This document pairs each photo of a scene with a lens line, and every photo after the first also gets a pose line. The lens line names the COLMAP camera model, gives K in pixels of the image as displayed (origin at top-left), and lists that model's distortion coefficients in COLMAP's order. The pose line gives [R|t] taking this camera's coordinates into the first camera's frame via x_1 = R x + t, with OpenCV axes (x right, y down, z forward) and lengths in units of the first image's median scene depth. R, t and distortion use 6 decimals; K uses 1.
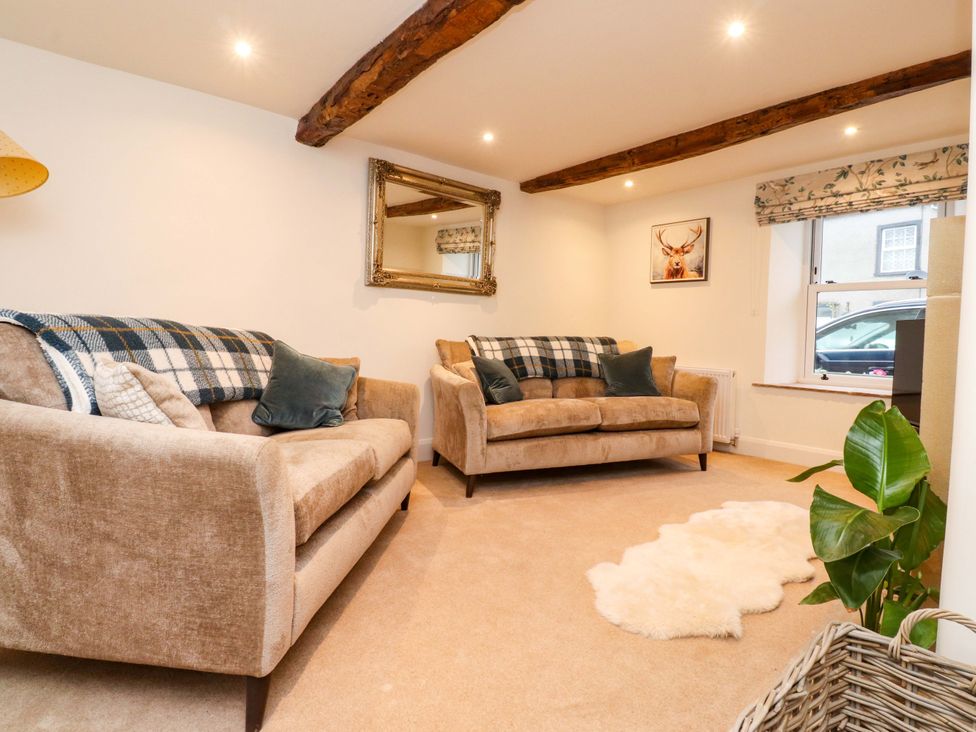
lens RADIAL K [[526.2, 0, 483.4], [0, 526.2, 347.5], [0, 0, 1]] dist [0.003243, -0.014490]
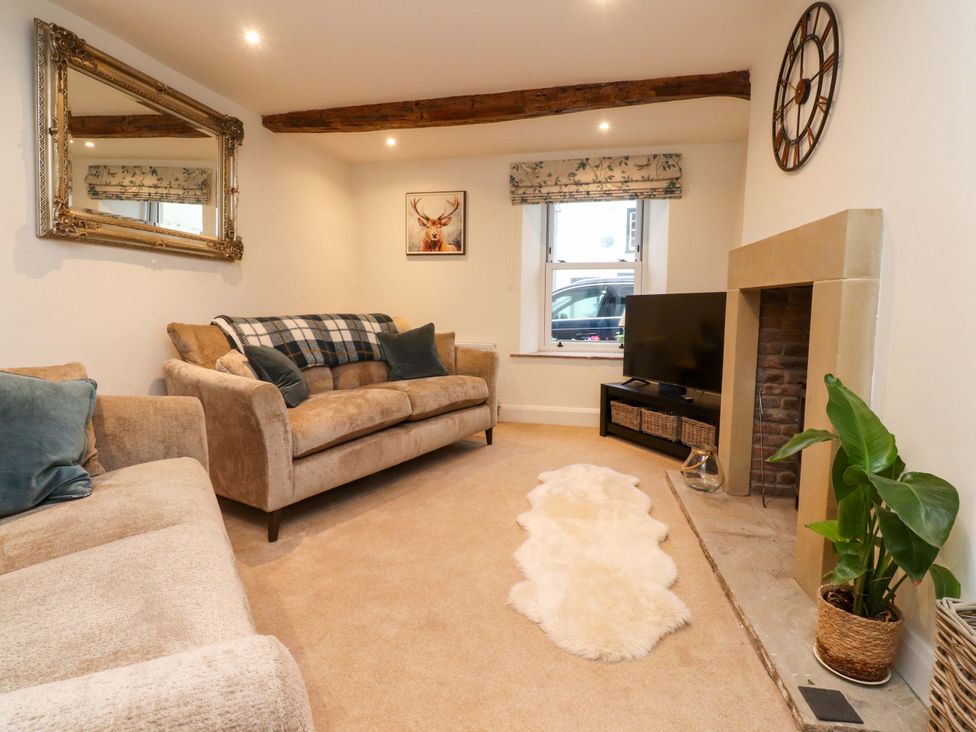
lens RADIAL K [[517.6, 0, 489.4], [0, 517.6, 347.3], [0, 0, 1]] dist [0.006650, -0.014547]
pose [[0.795753, -0.060689, 0.602573, -0.170095], [0.027140, 0.997540, 0.064627, -0.016580], [-0.605013, -0.035074, 0.795443, 0.217138]]
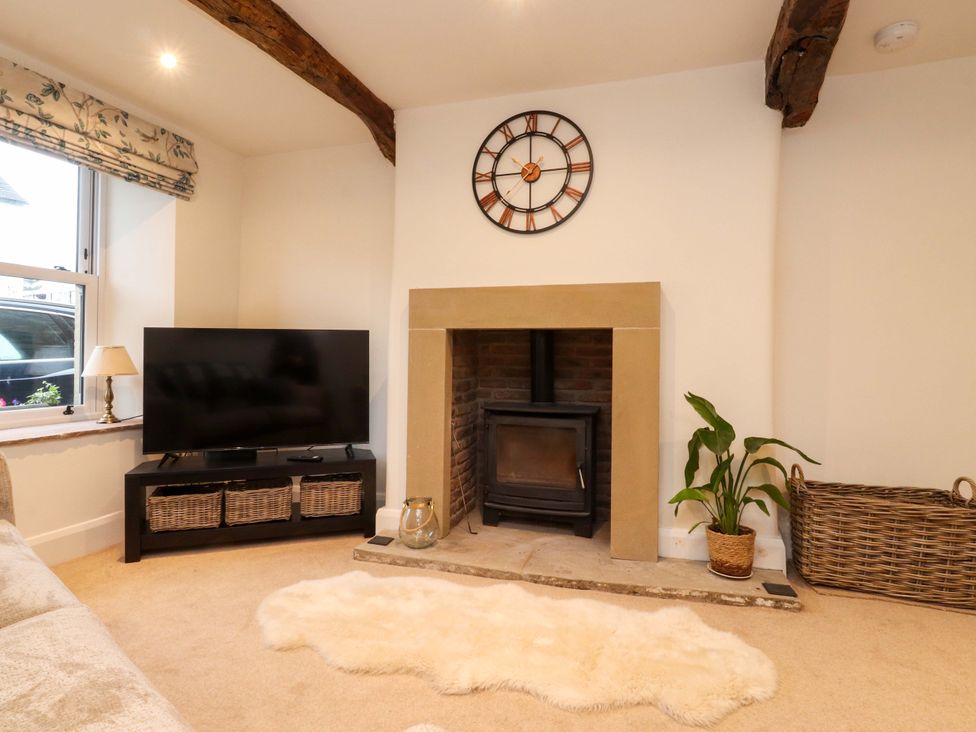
lens RADIAL K [[517.6, 0, 489.4], [0, 517.6, 347.3], [0, 0, 1]] dist [0.006650, -0.014547]
pose [[-0.513570, -0.011468, 0.857971, -0.115882], [0.012836, 0.999696, 0.021046, -0.029178], [-0.857952, 0.021822, -0.513267, 0.868051]]
